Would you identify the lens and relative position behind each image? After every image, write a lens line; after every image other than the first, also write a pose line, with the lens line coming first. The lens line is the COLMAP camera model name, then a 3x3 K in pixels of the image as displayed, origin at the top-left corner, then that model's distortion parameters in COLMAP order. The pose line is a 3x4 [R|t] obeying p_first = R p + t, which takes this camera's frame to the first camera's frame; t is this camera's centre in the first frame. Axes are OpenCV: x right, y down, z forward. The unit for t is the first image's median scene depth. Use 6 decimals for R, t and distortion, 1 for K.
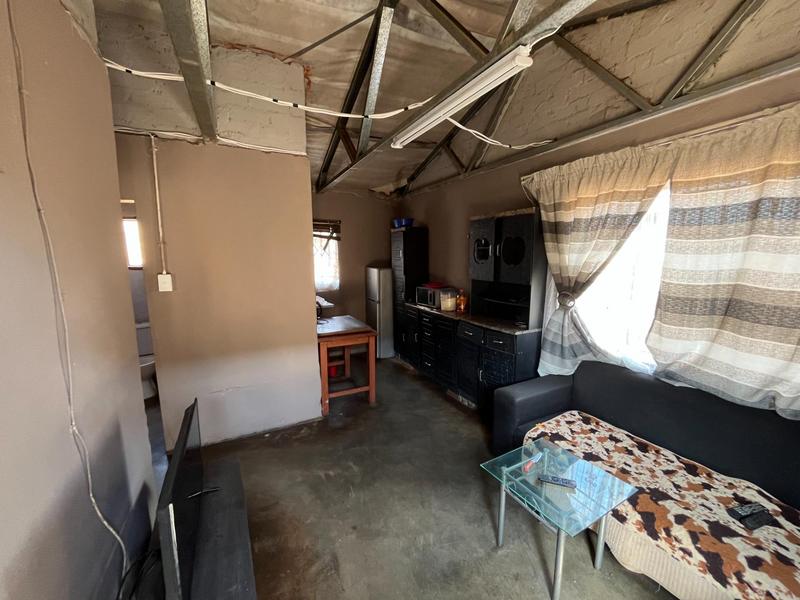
lens RADIAL K [[322.3, 0, 396.3], [0, 322.3, 300.4], [0, 0, 1]] dist [-0.001127, -0.000081]
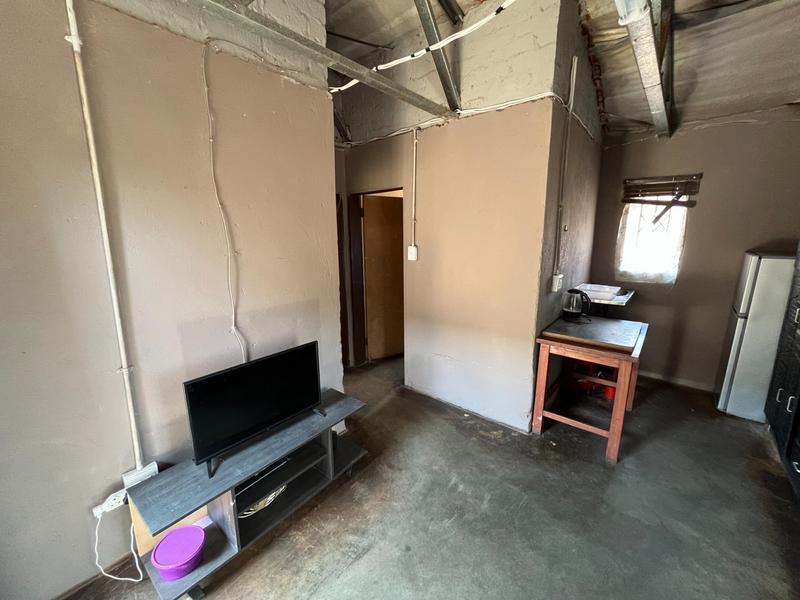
lens RADIAL K [[322.3, 0, 396.3], [0, 322.3, 300.4], [0, 0, 1]] dist [-0.001127, -0.000081]
pose [[0.397765, 0.191824, -0.897211, 0.292792], [-0.126772, 0.980011, 0.153324, -0.044527], [0.908687, 0.052754, 0.414131, 0.334566]]
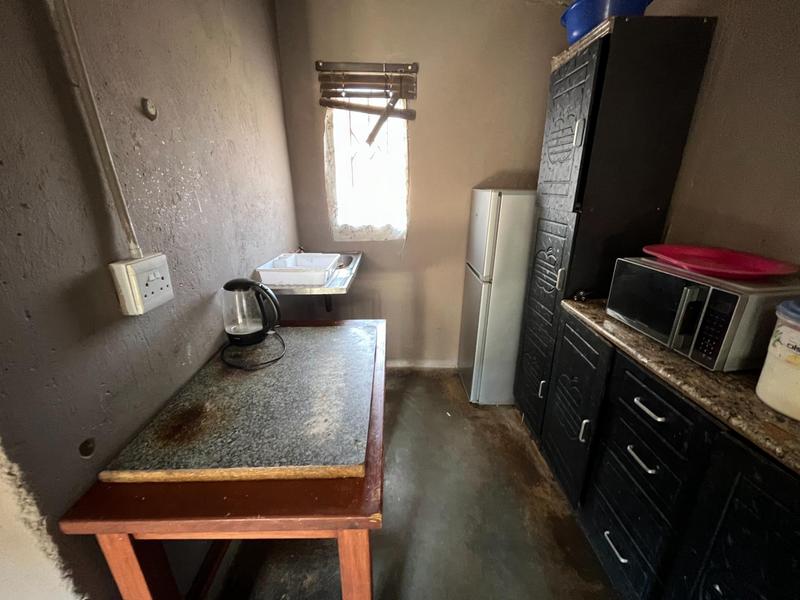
lens RADIAL K [[330.9, 0, 396.2], [0, 330.9, 300.8], [0, 0, 1]] dist [-0.000060, -0.000038]
pose [[0.905317, 0.144411, -0.399433, 0.013376], [-0.065448, 0.976624, 0.204750, -0.067025], [0.419664, -0.159222, 0.893605, 0.866900]]
